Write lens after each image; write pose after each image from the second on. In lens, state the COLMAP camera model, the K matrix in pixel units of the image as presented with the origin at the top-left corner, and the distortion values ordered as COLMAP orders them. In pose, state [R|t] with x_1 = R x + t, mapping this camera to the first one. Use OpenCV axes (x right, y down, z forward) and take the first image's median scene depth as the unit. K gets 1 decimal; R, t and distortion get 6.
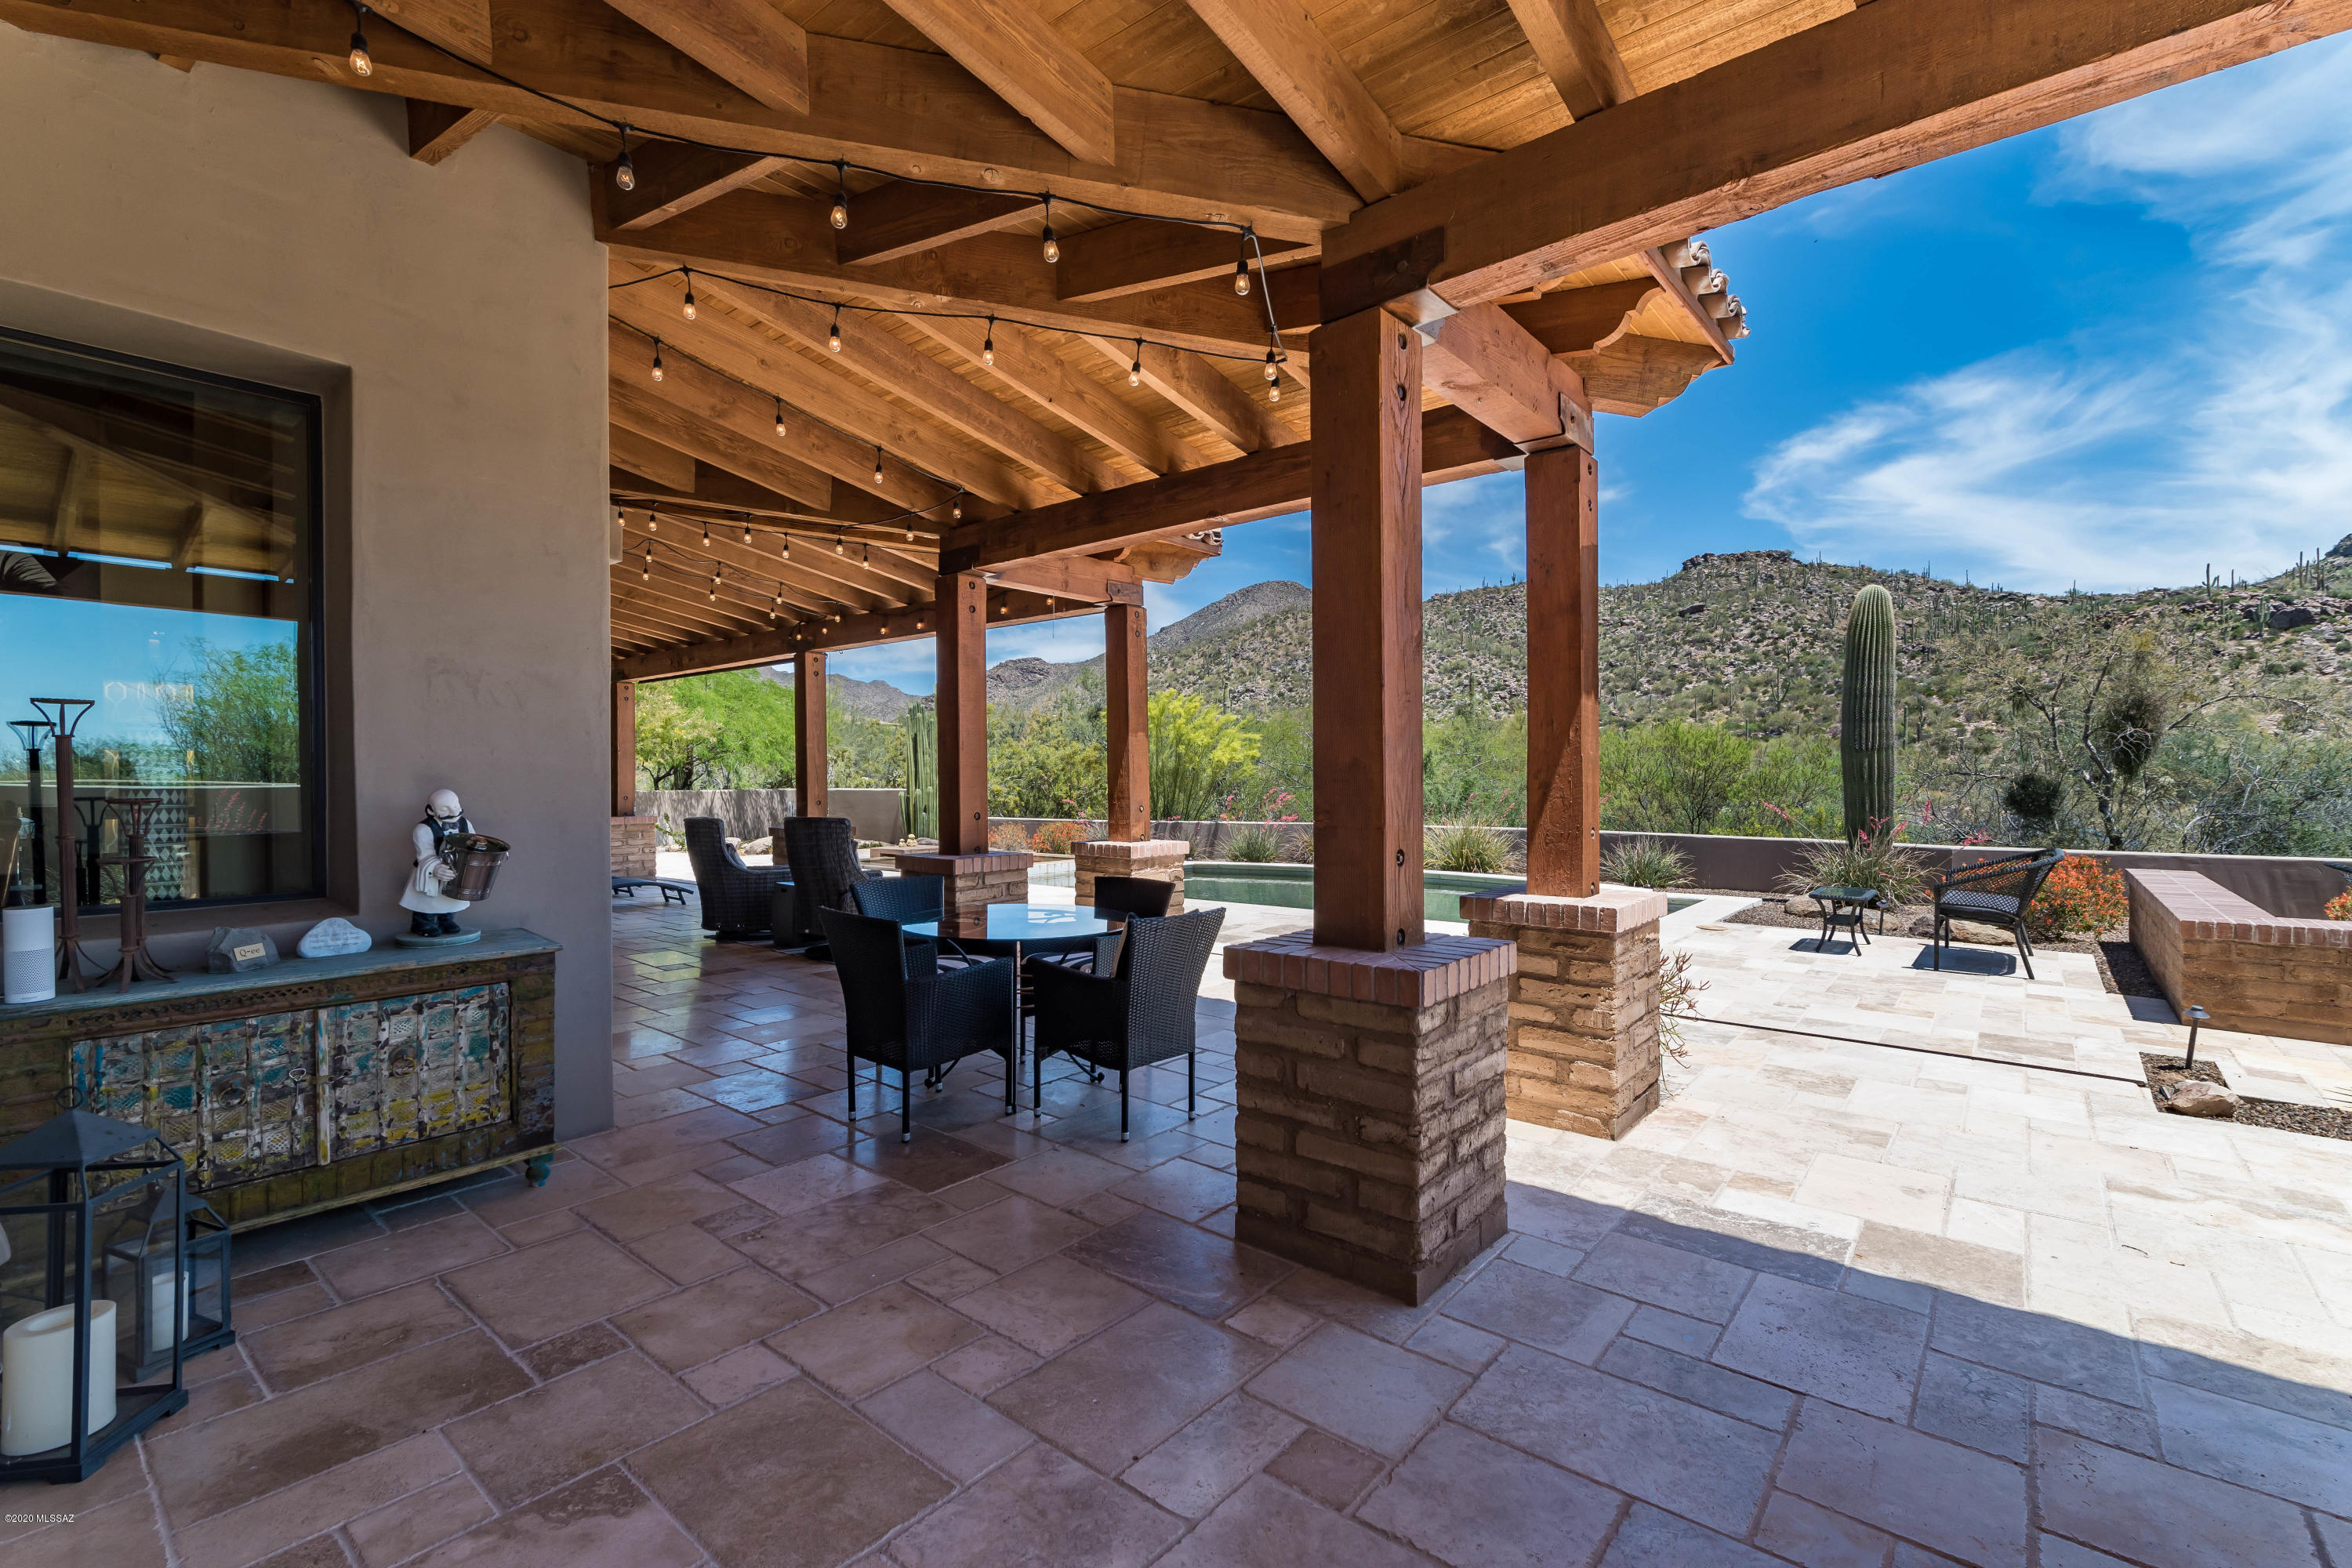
lens RADIAL K [[1027.7, 0, 1182.7], [0, 1027.7, 777.2], [0, 0, 1]] dist [-0.004945, 0.004864]
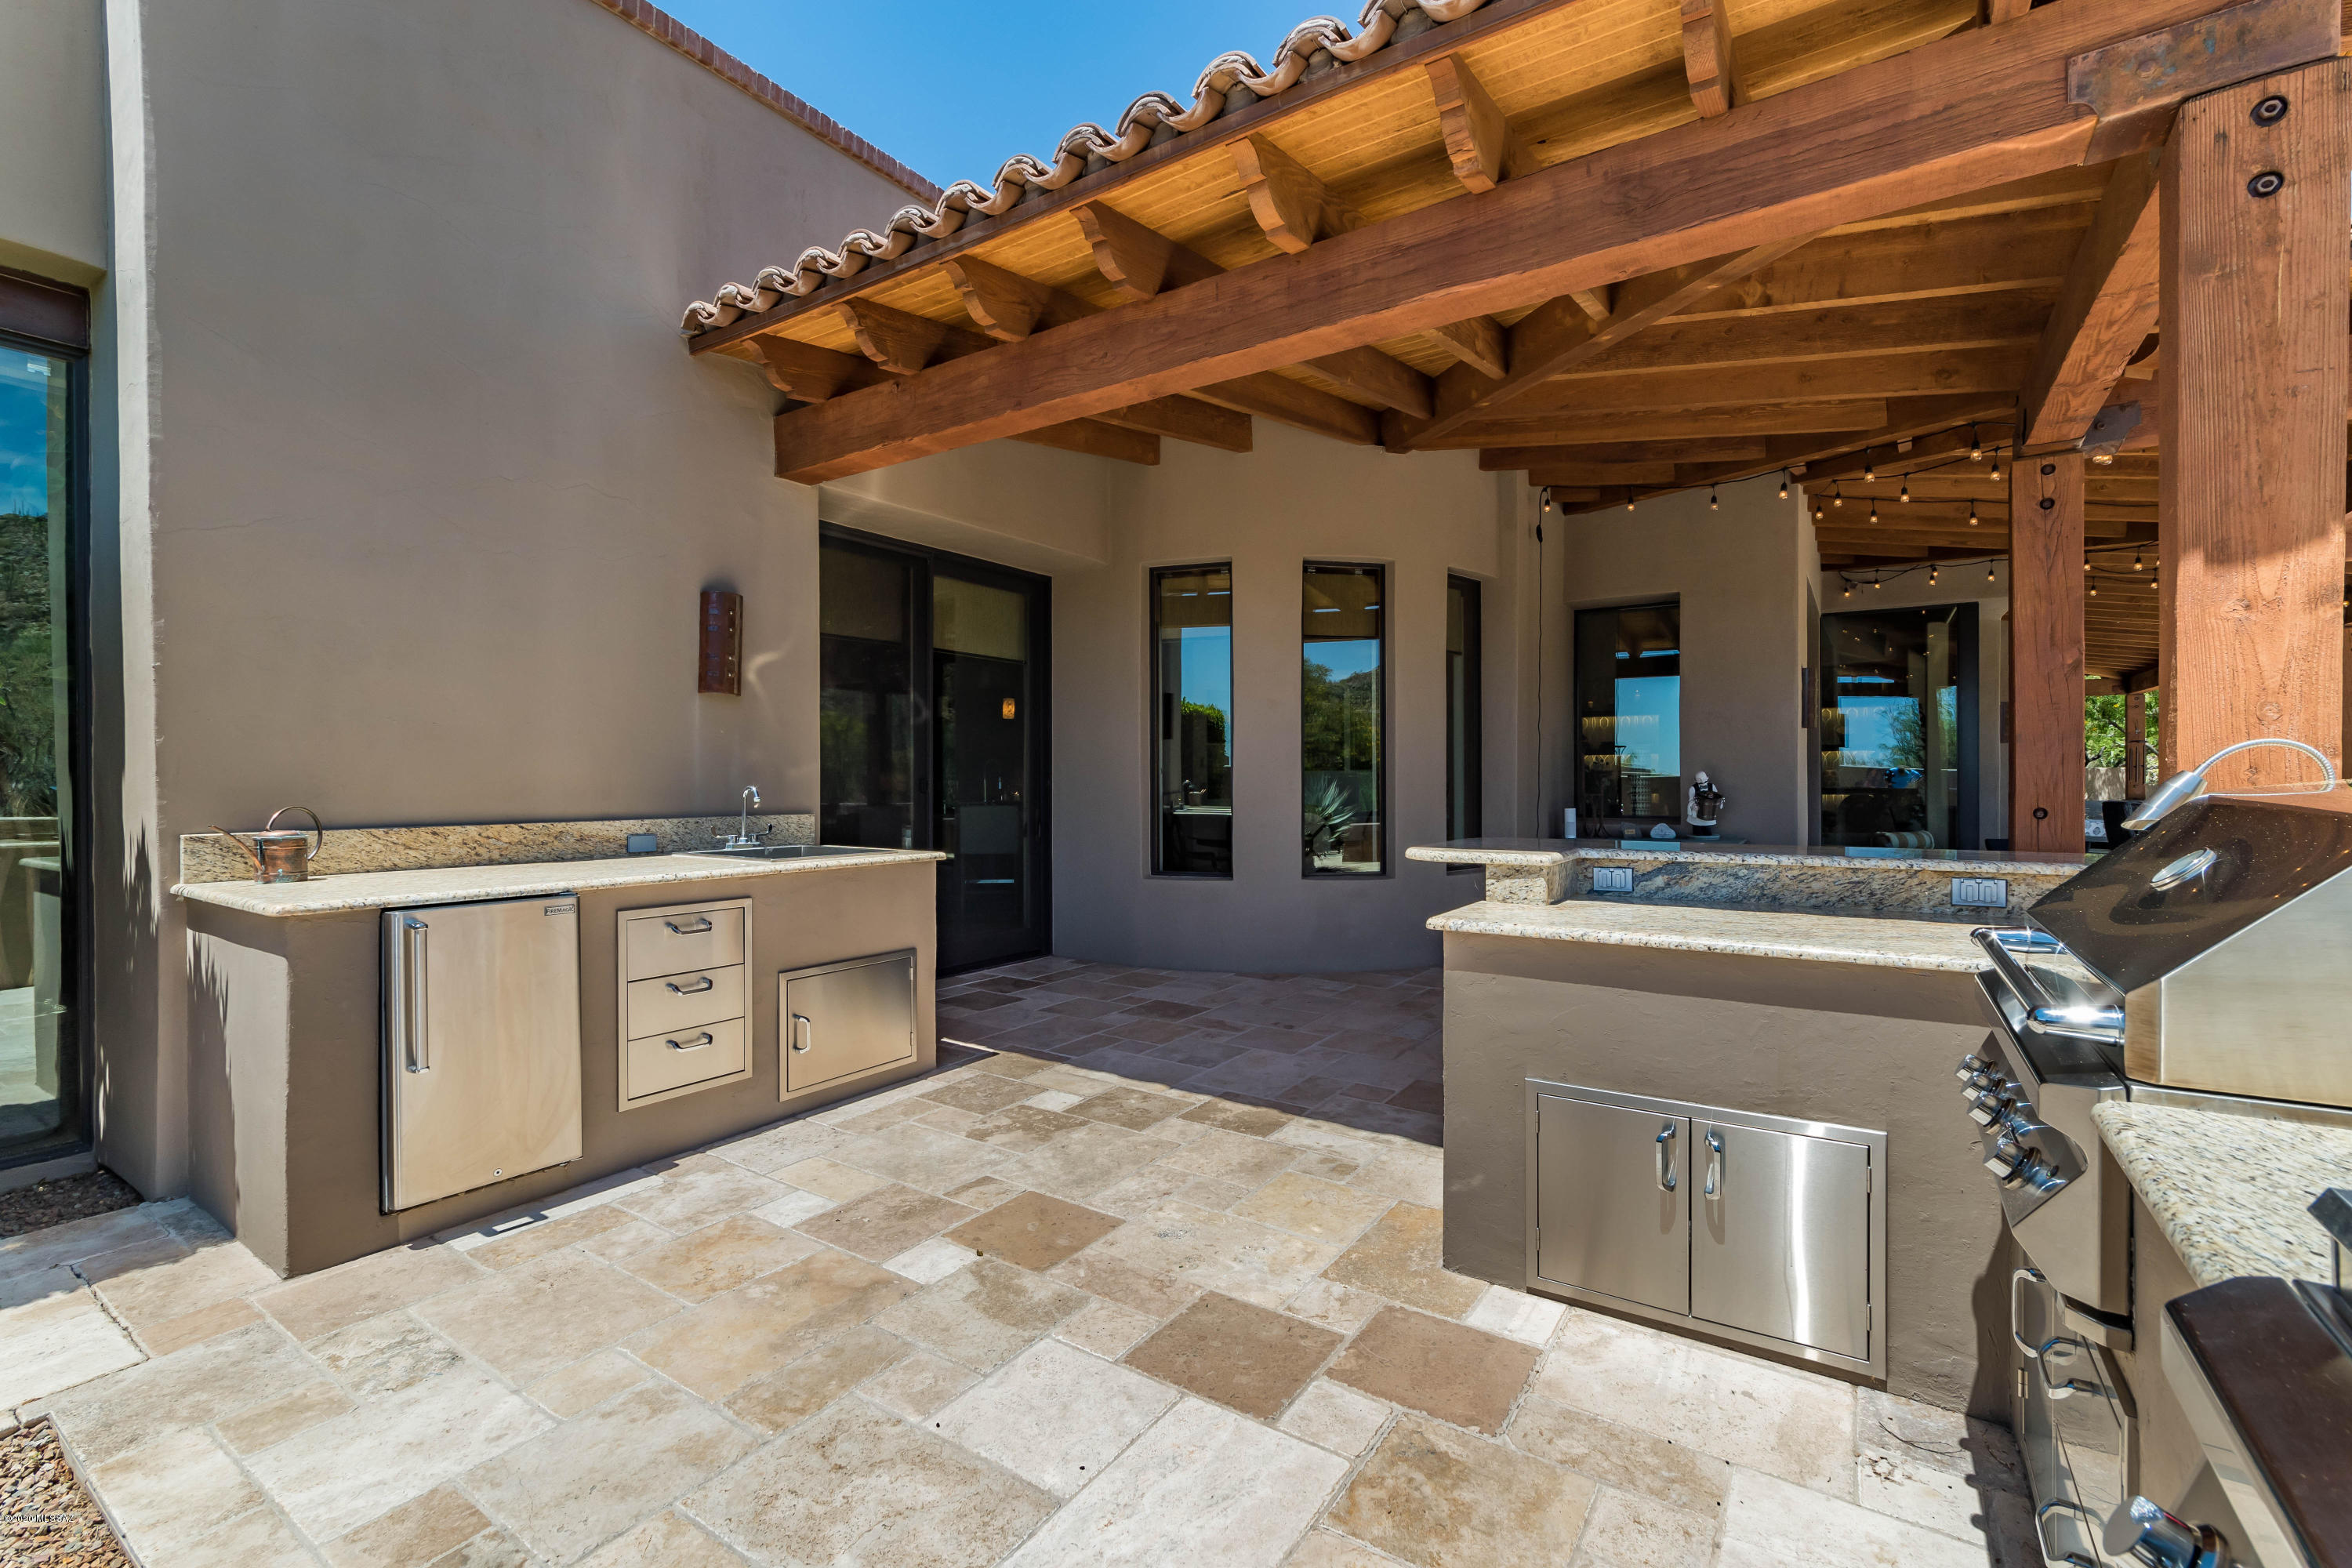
lens RADIAL K [[1027.7, 0, 1179.7], [0, 1027.7, 782.4], [0, 0, 1]] dist [-0.004945, 0.004864]
pose [[0.089177, 0.012073, -0.995943, 0.451164], [-0.000597, 0.999927, 0.012068, 0.003306], [0.996016, -0.000482, 0.089178, -0.108783]]
